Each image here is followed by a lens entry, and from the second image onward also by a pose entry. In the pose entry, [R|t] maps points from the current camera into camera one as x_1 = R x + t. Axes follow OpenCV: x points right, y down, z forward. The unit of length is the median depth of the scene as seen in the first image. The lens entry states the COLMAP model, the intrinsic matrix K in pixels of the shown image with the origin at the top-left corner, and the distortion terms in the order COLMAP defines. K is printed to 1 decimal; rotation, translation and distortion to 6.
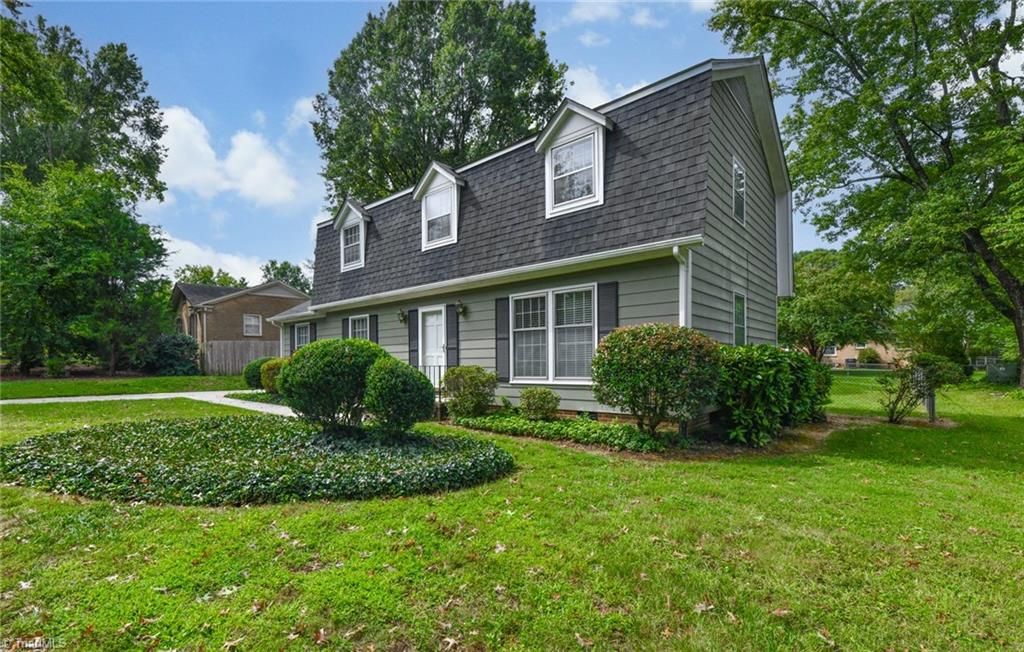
lens RADIAL K [[464.1, 0, 458.0], [0, 464.1, 363.6], [0, 0, 1]] dist [0.013704, -0.010325]
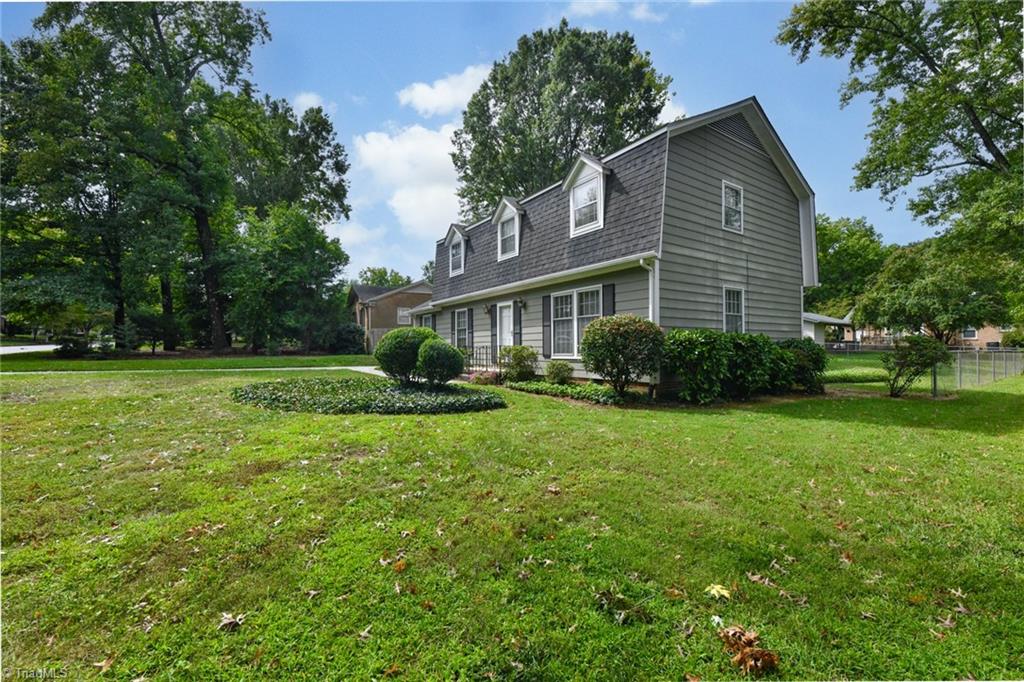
lens RADIAL K [[428.7, 0, 504.1], [0, 428.7, 340.6], [0, 0, 1]] dist [0.003685, -0.006434]
pose [[0.974181, -0.001410, -0.225762, 0.197579], [-0.002316, 0.999865, -0.016237, 0.007857], [0.225755, 0.016340, 0.974047, -0.189236]]
